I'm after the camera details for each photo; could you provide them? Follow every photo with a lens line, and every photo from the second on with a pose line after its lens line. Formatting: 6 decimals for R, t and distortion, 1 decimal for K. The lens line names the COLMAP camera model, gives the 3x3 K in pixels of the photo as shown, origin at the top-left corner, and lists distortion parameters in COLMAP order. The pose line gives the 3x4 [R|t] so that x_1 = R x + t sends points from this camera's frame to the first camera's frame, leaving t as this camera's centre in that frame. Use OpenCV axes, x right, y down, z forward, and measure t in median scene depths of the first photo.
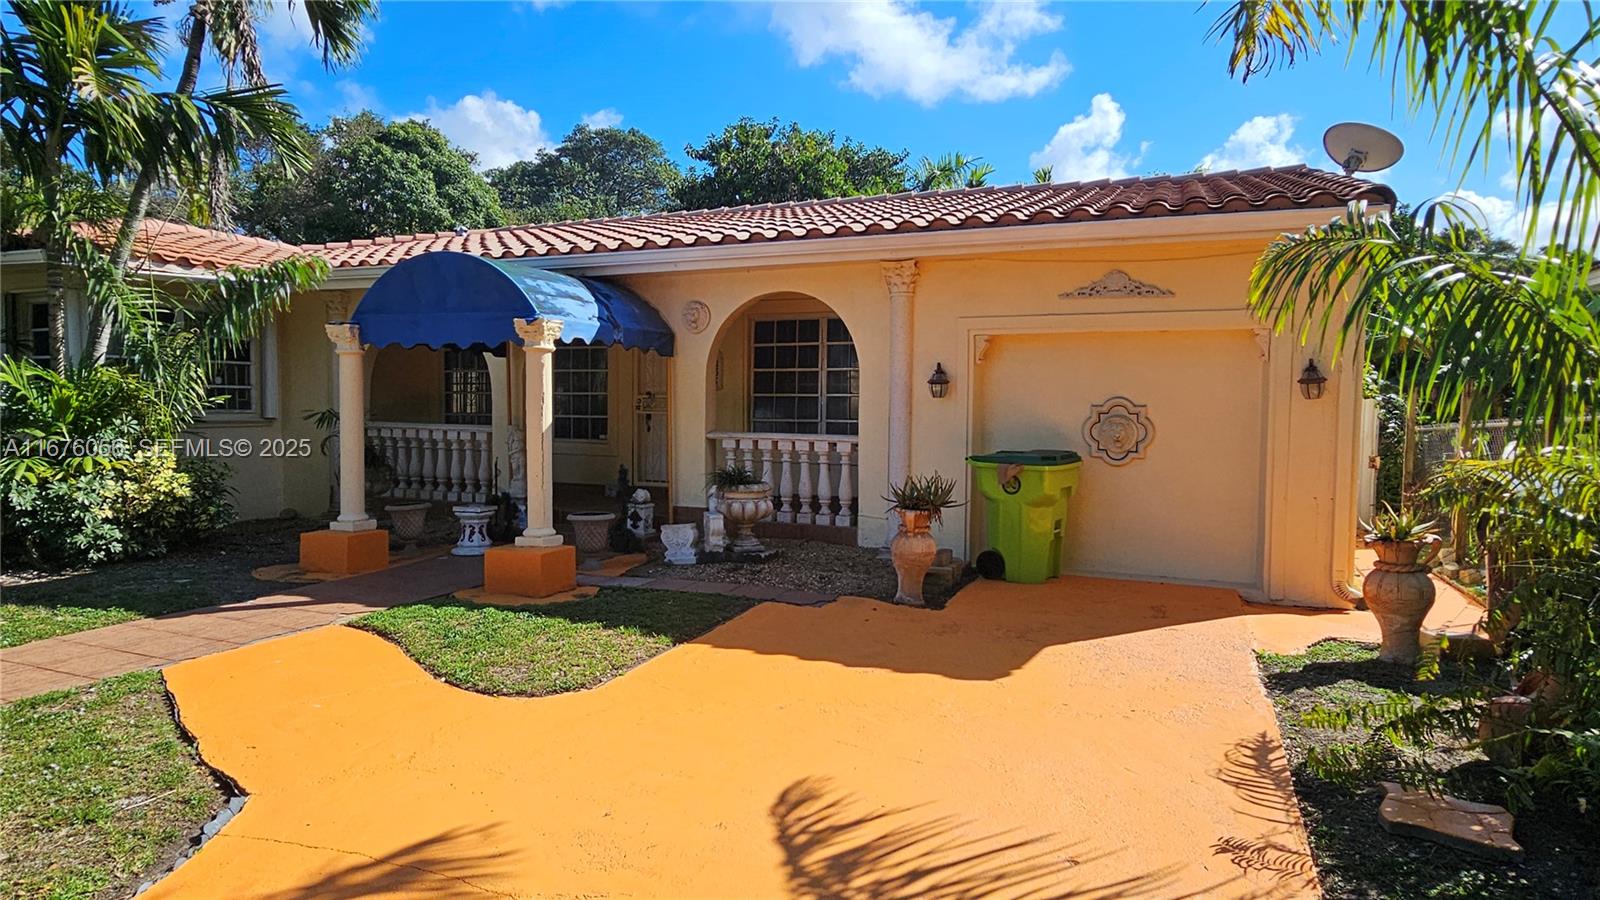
lens RADIAL K [[946.9, 0, 783.6], [0, 946.9, 453.2], [0, 0, 1]] dist [0.005218, 0.002949]
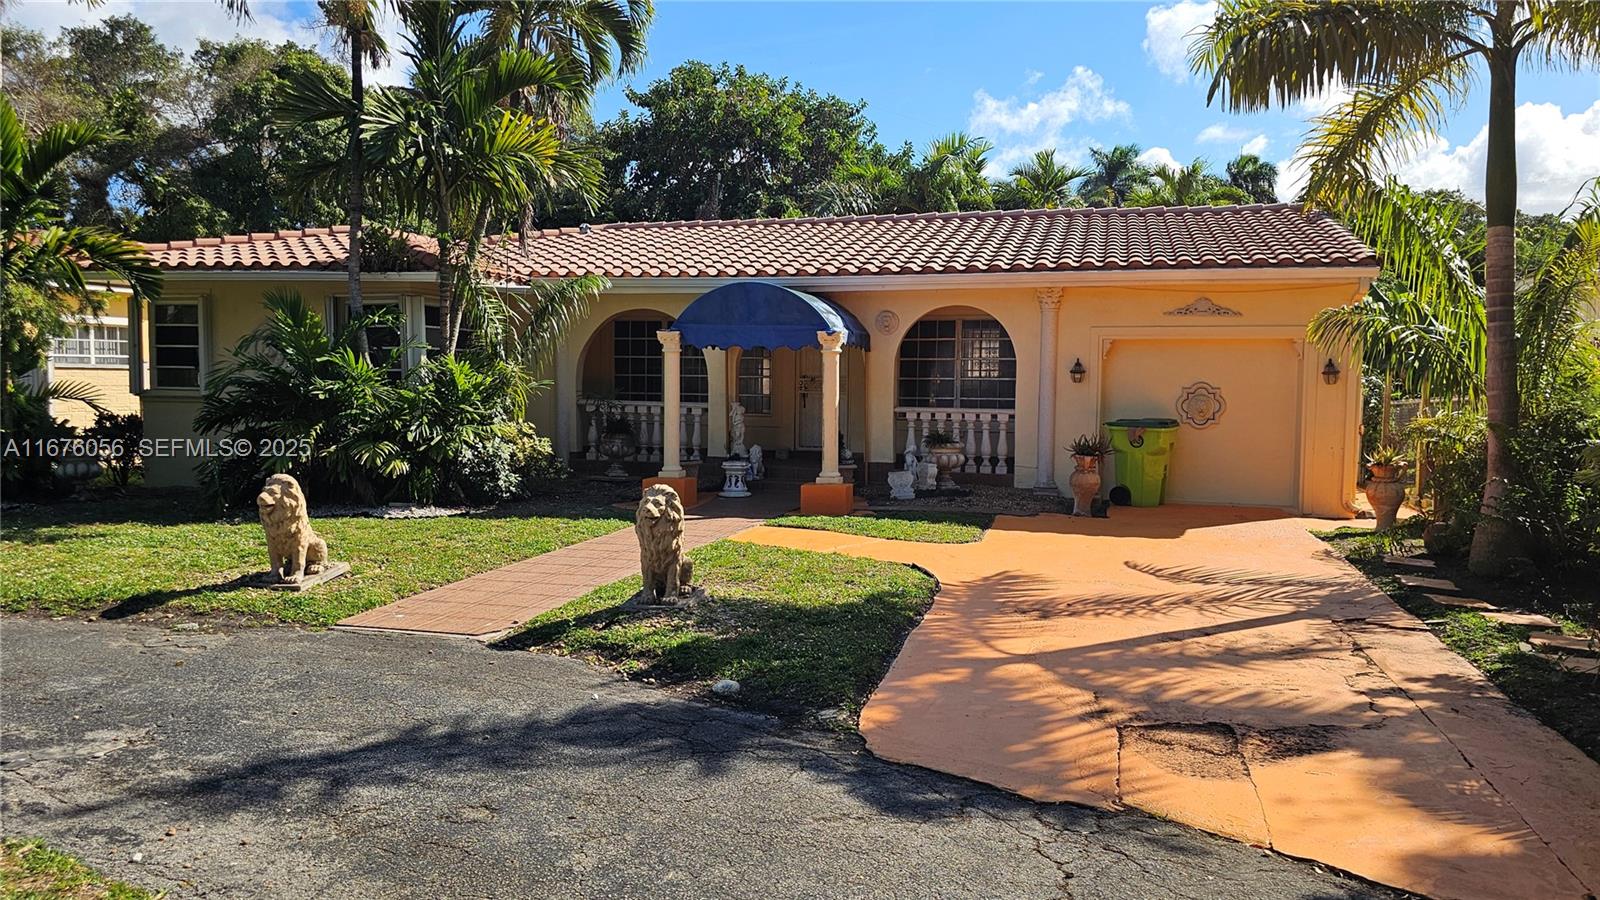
lens RADIAL K [[1134.8, 0, 783.2], [0, 1134.8, 448.2], [0, 0, 1]] dist [0.059555, -0.048491]
pose [[0.994504, -0.005948, 0.104533, -0.464509], [0.004577, 0.999900, 0.013353, 0.016191], [-0.104602, -0.012801, 0.994432, -0.679702]]
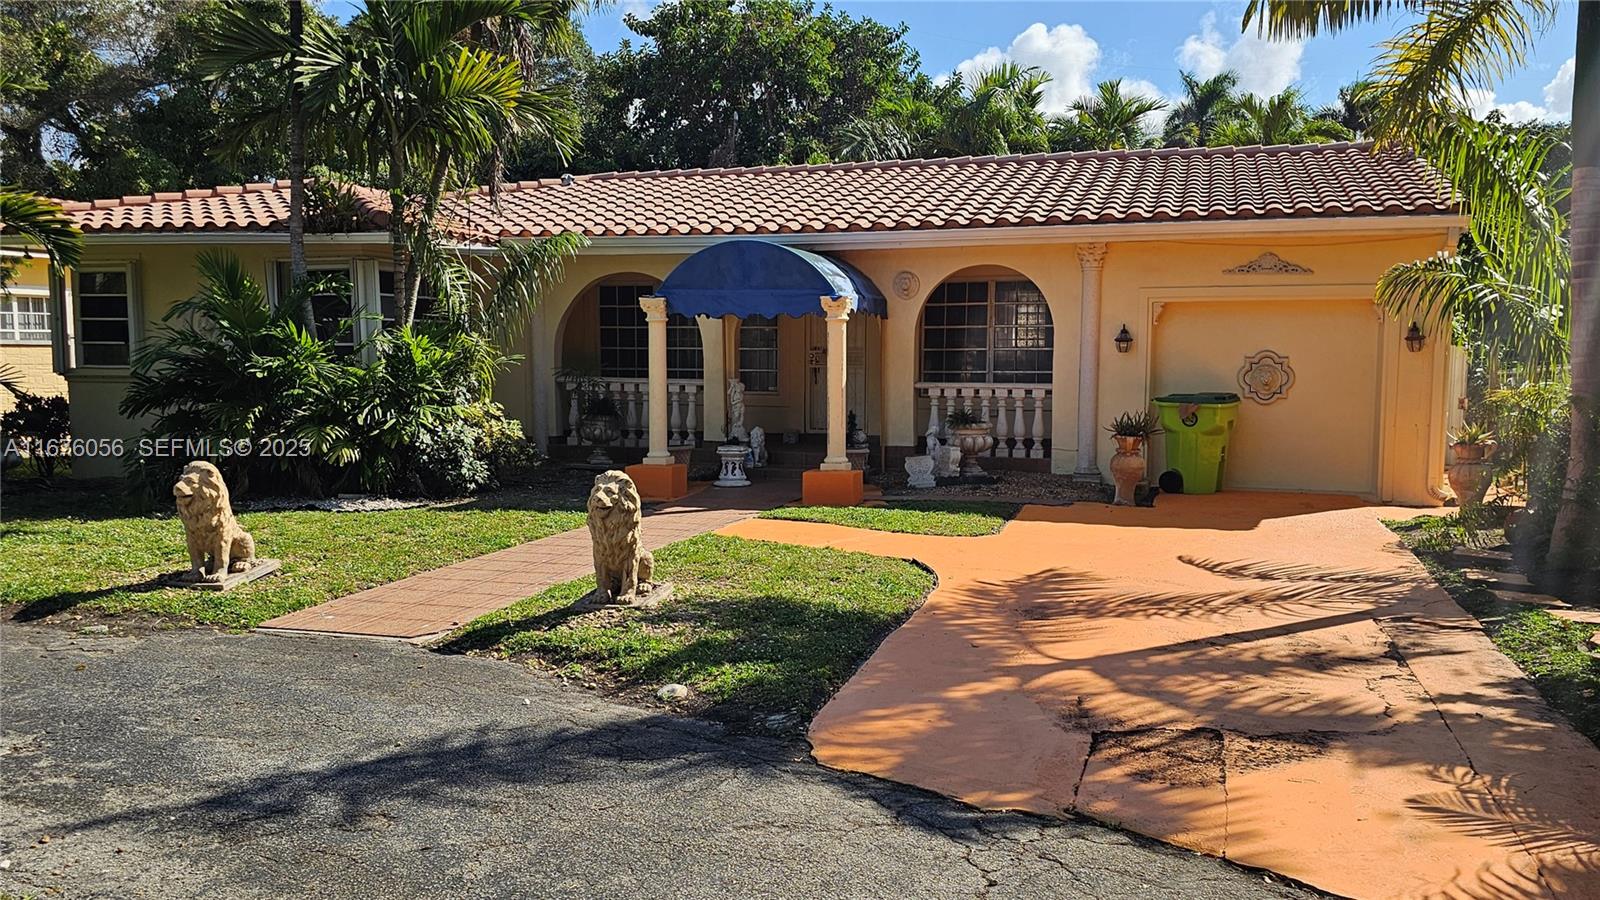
lens RADIAL K [[1312.5, 0, 785.7], [0, 1312.5, 473.8], [0, 0, 1]] dist [0.063771, -0.055551]
pose [[0.996839, -0.015174, 0.077984, -0.421334], [0.011674, 0.998913, 0.045134, 0.018237], [-0.078584, -0.044081, 0.995932, -0.711250]]
